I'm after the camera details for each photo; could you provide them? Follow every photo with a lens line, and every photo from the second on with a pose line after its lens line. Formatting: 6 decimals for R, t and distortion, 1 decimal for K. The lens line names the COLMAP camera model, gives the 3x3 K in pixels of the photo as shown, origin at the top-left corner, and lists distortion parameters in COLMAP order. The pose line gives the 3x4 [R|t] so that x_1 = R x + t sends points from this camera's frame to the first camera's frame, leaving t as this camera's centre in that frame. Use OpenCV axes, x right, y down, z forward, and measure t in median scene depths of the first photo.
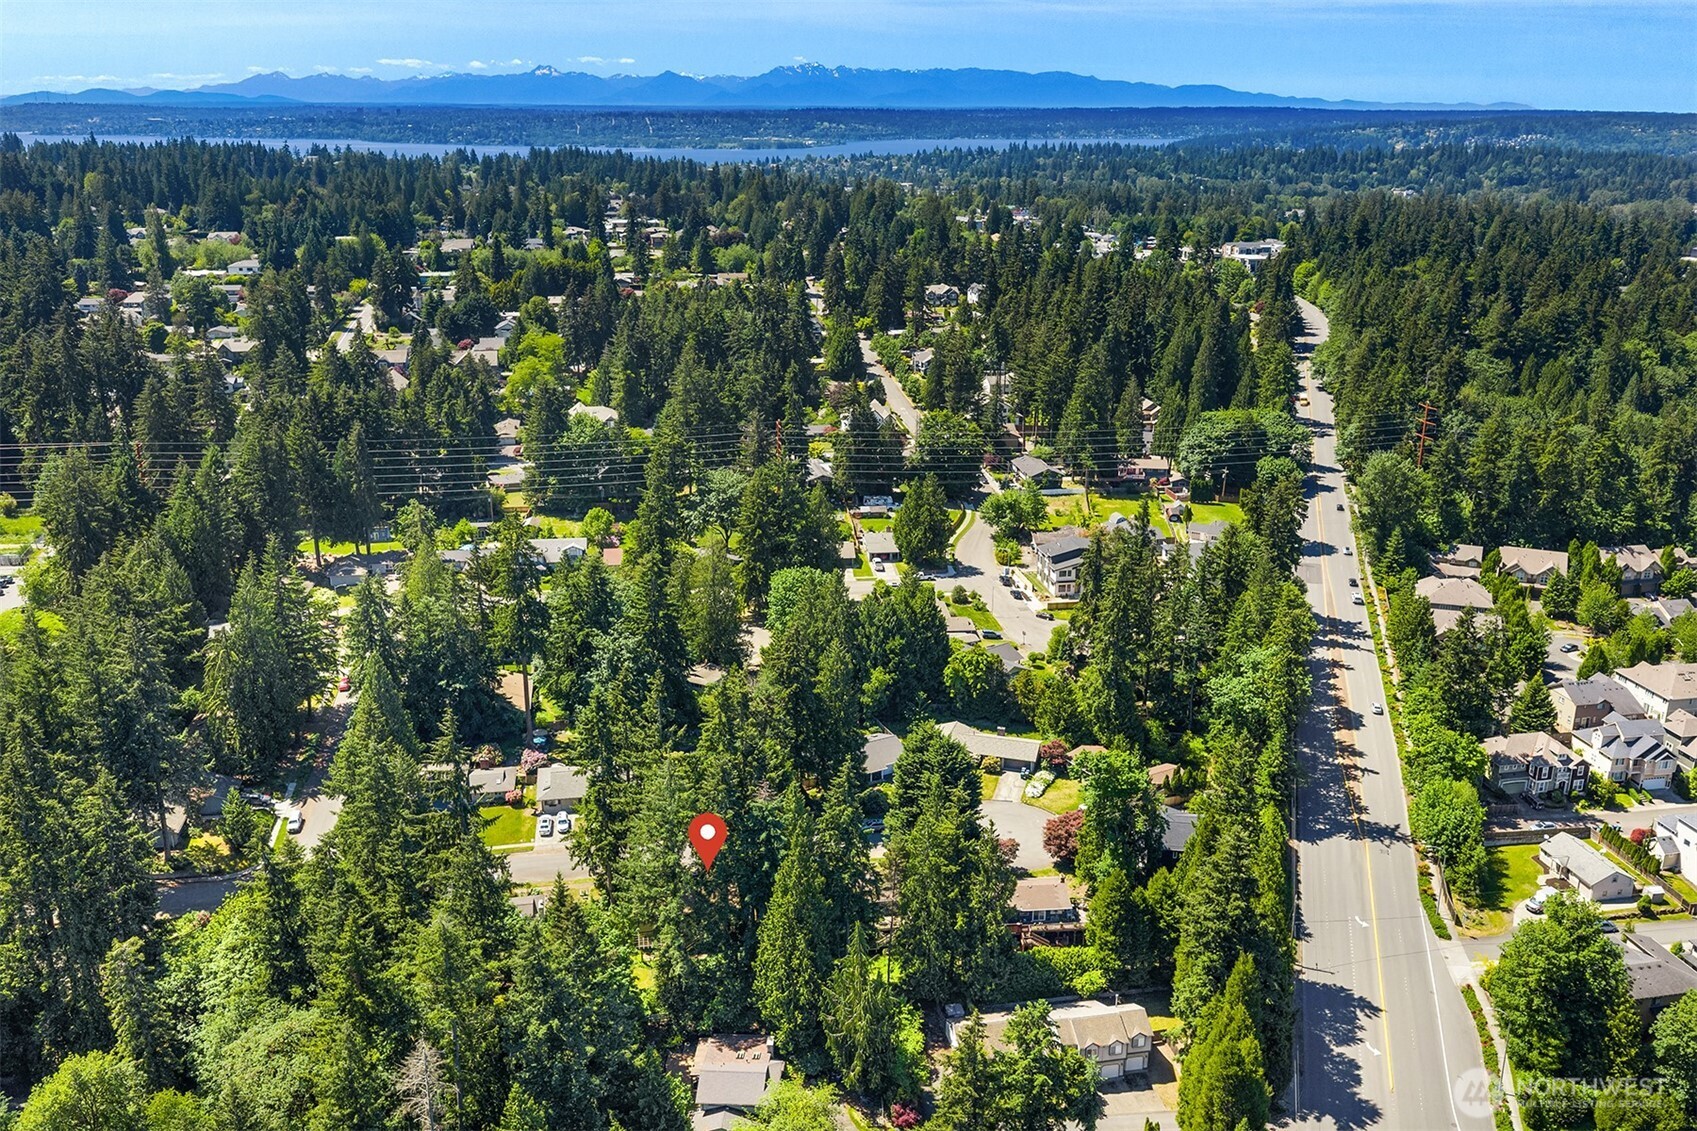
lens RADIAL K [[1424.0, 0, 851.1], [0, 1424.0, 567.8], [0, 0, 1]] dist [0.016509, -0.031136]
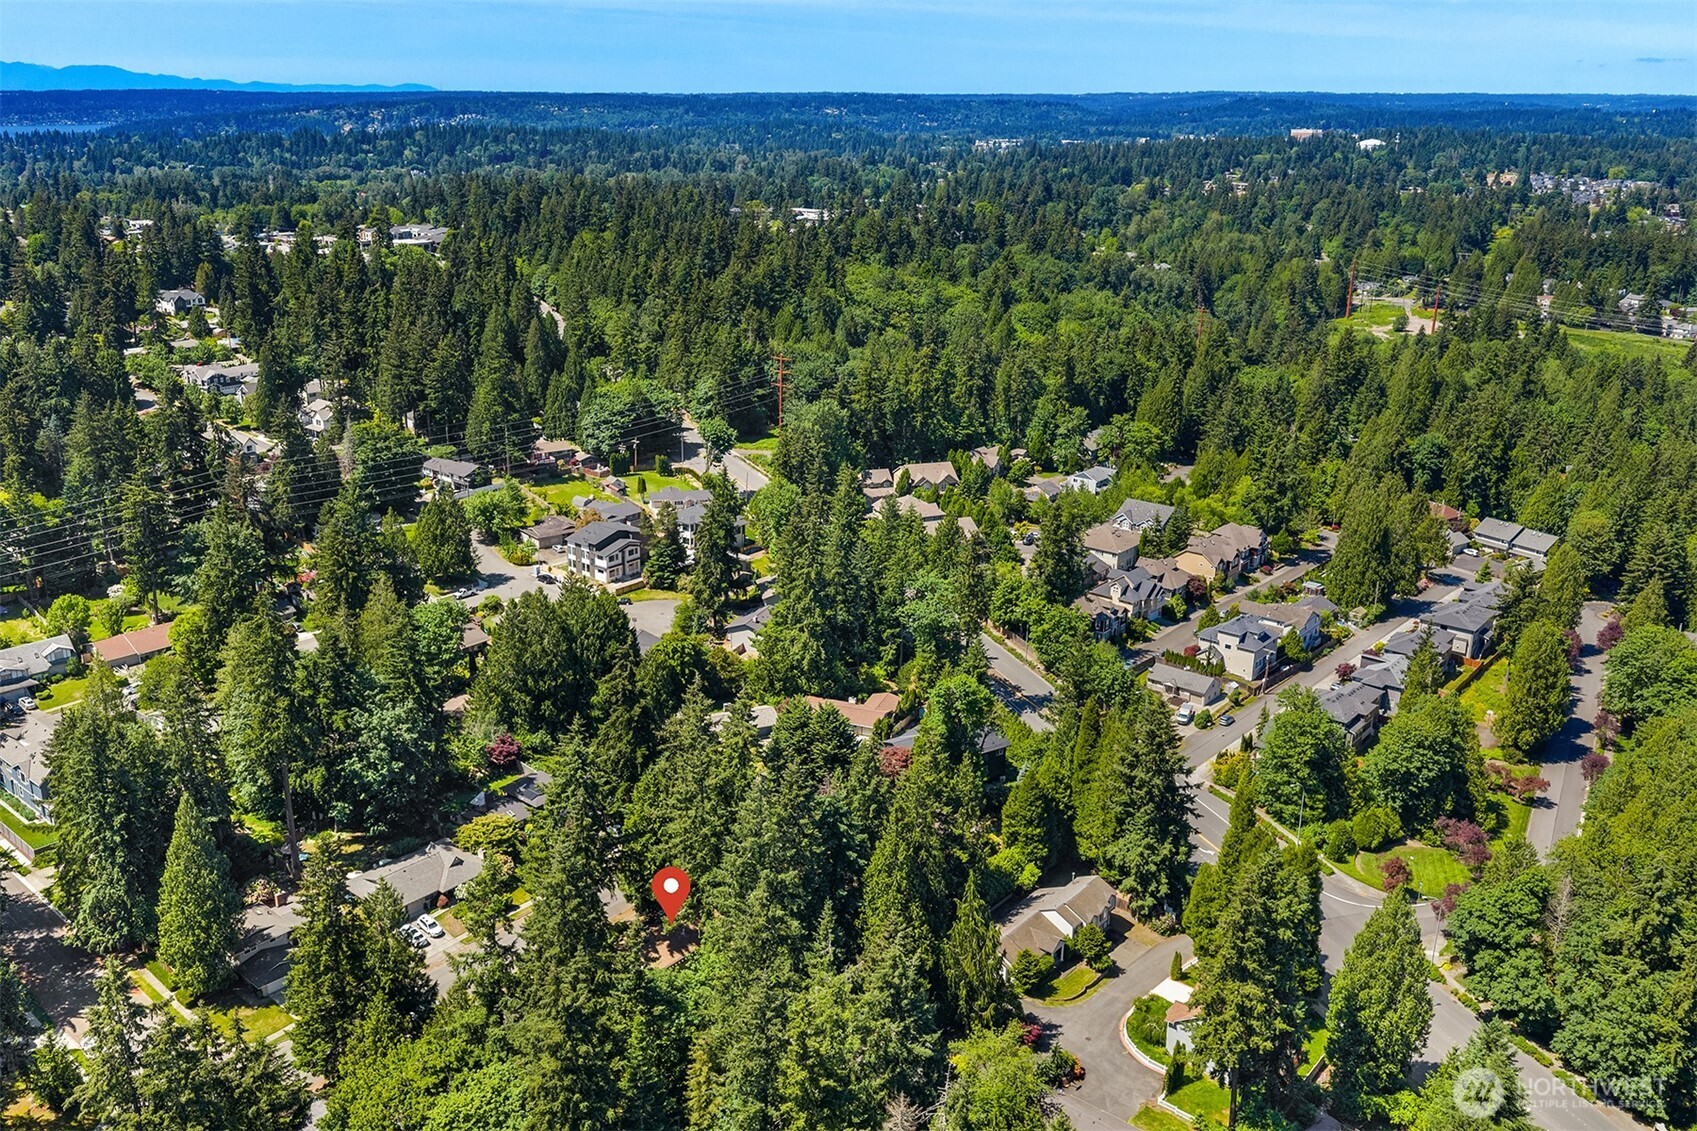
lens RADIAL K [[1424.0, 0, 837.3], [0, 1424.0, 567.7], [0, 0, 1]] dist [0.016509, -0.031136]
pose [[0.783893, -0.201338, 0.587346, -0.300056], [0.194712, 0.977961, 0.075367, -0.032505], [-0.589575, 0.055284, 0.805819, 0.090408]]
